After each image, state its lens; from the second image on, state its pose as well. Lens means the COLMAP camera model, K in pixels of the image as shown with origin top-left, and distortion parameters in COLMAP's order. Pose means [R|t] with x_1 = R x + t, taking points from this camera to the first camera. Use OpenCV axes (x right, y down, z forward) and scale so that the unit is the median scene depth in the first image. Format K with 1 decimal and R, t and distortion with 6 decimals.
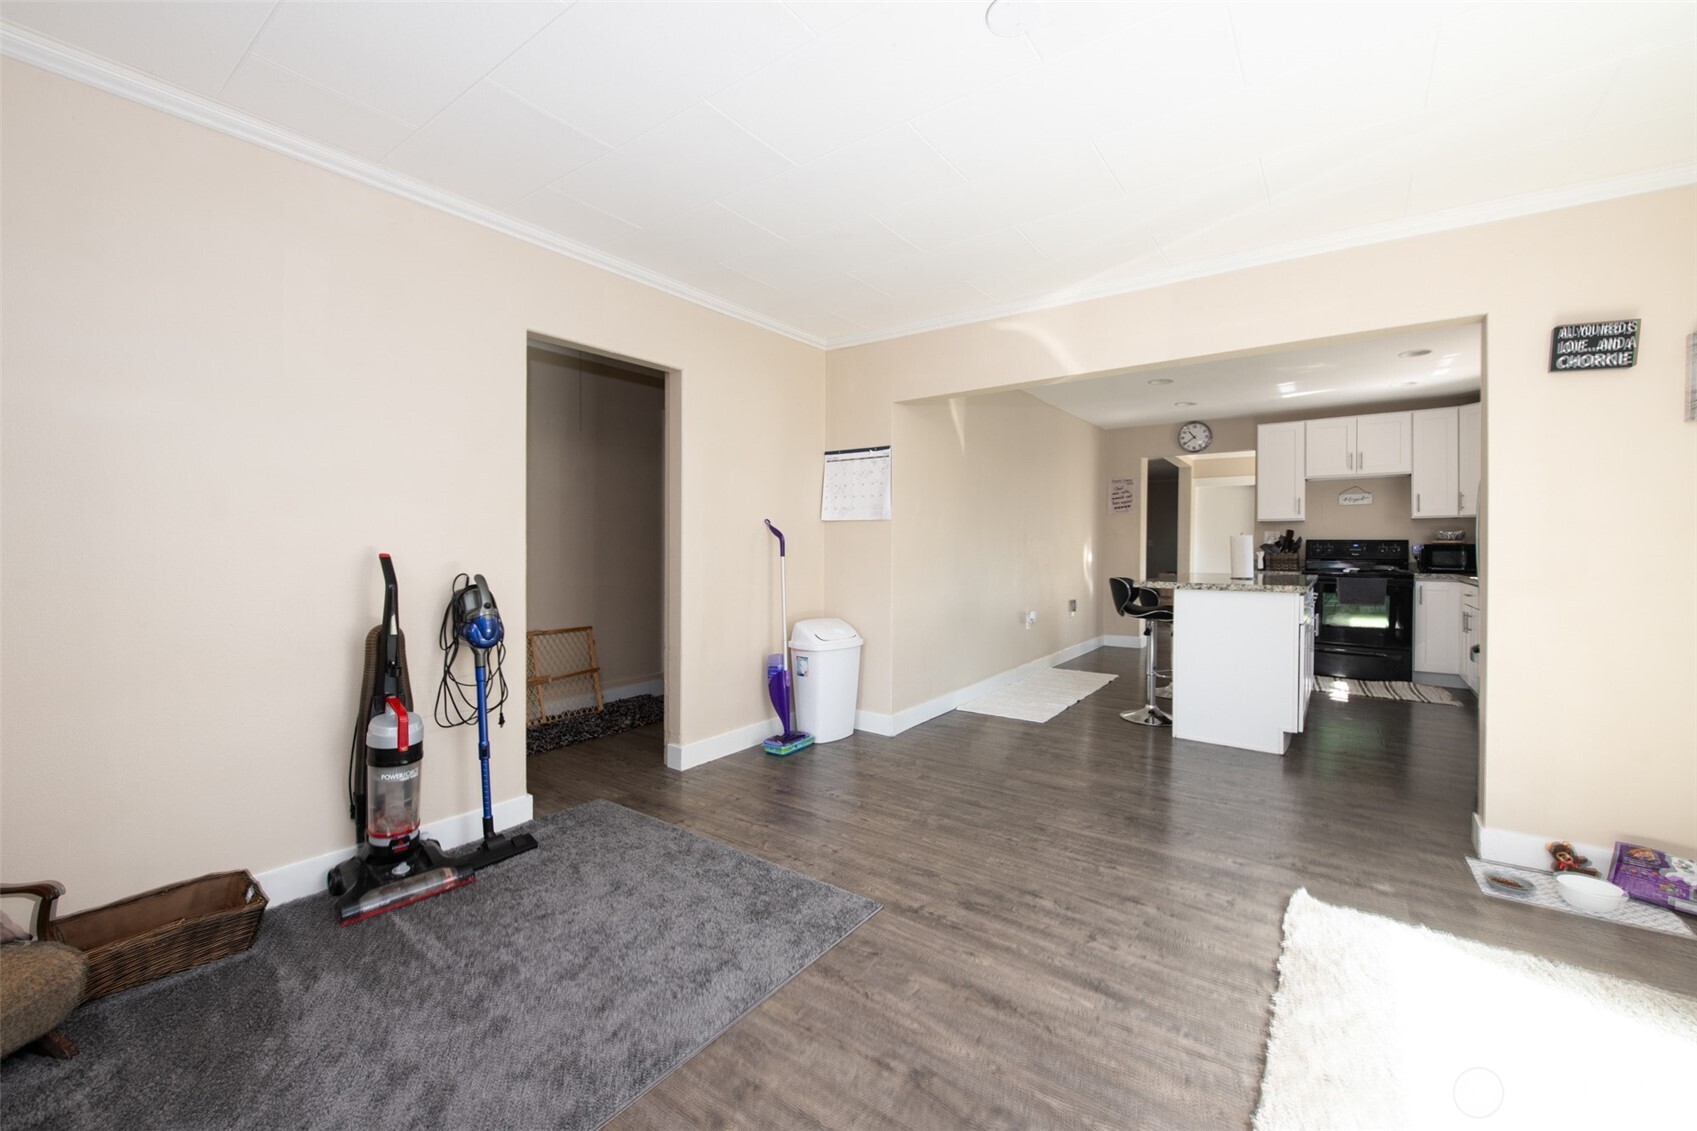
lens RADIAL K [[682.9, 0, 839.0], [0, 682.9, 554.5], [0, 0, 1]] dist [-0.015167, -0.000774]
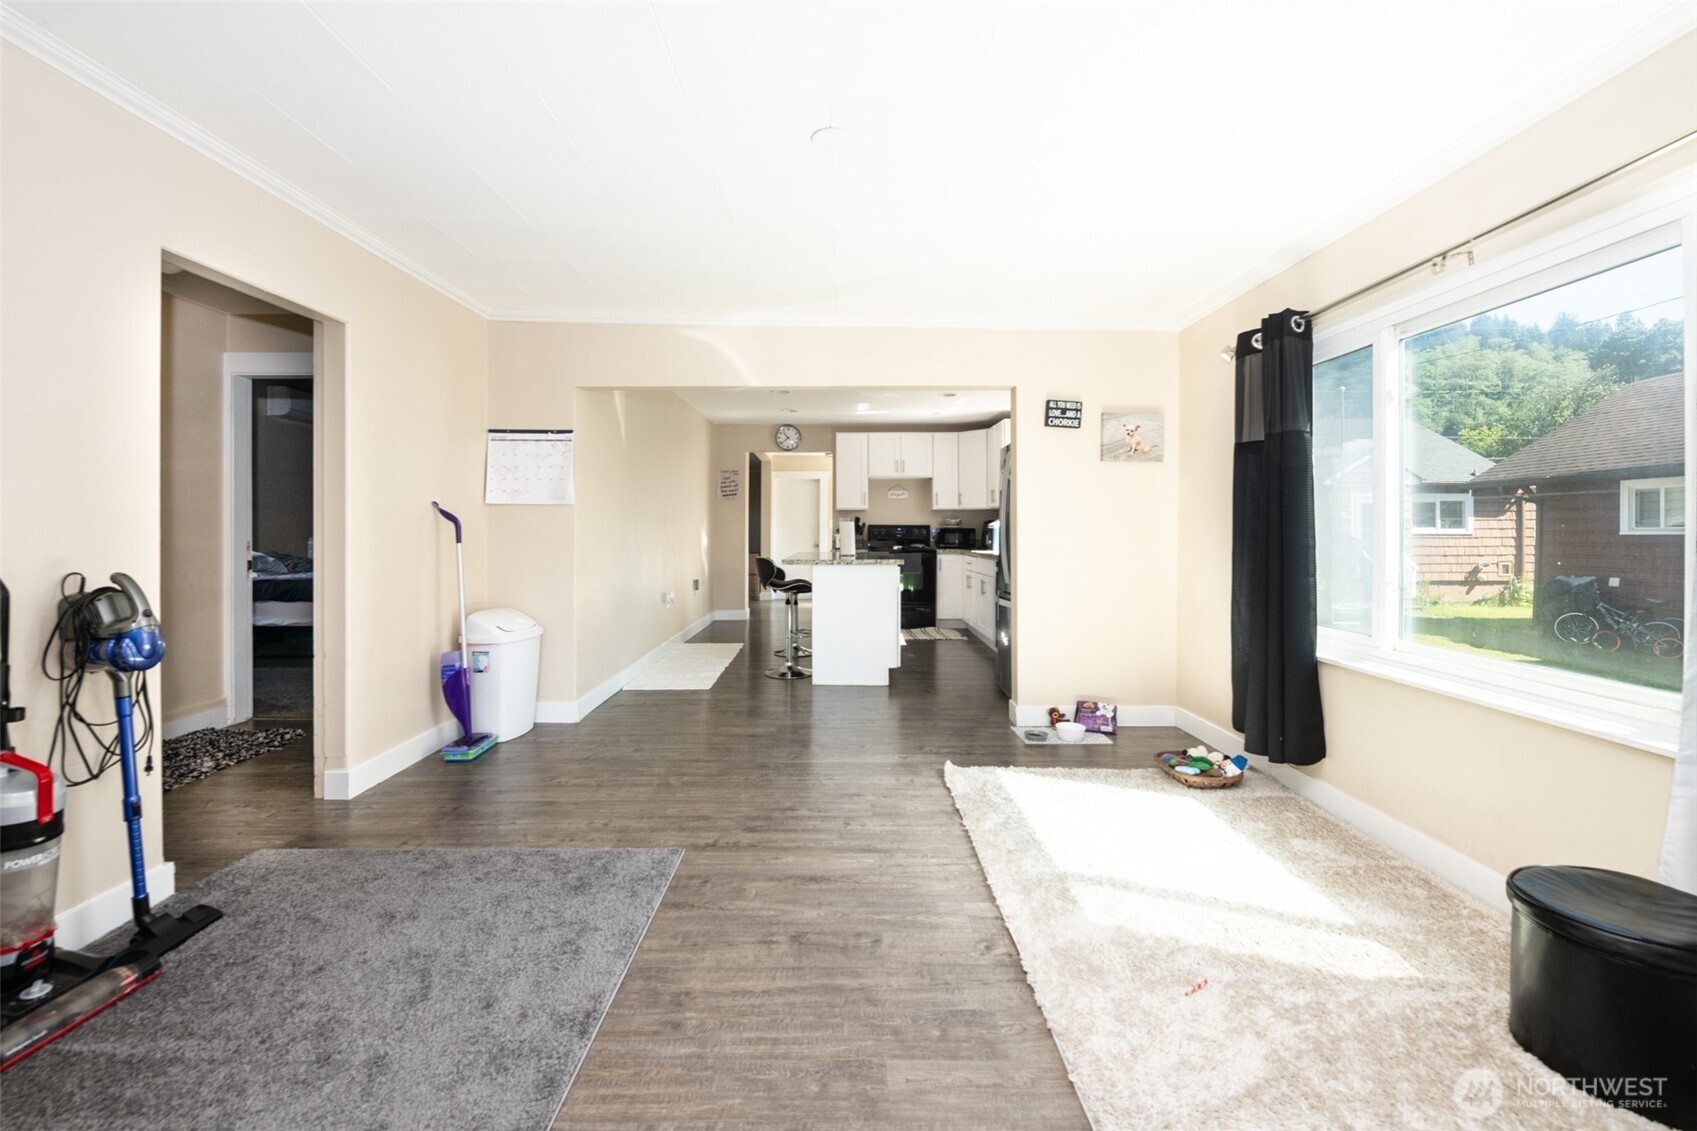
lens RADIAL K [[693.5, 0, 850.4], [0, 693.5, 536.8], [0, 0, 1]] dist [-0.012557, -0.000564]
pose [[0.795332, -0.008206, 0.606118, -0.333851], [0.008879, 0.999959, 0.001888, -0.003724], [-0.606109, 0.003880, 0.795372, -0.071035]]
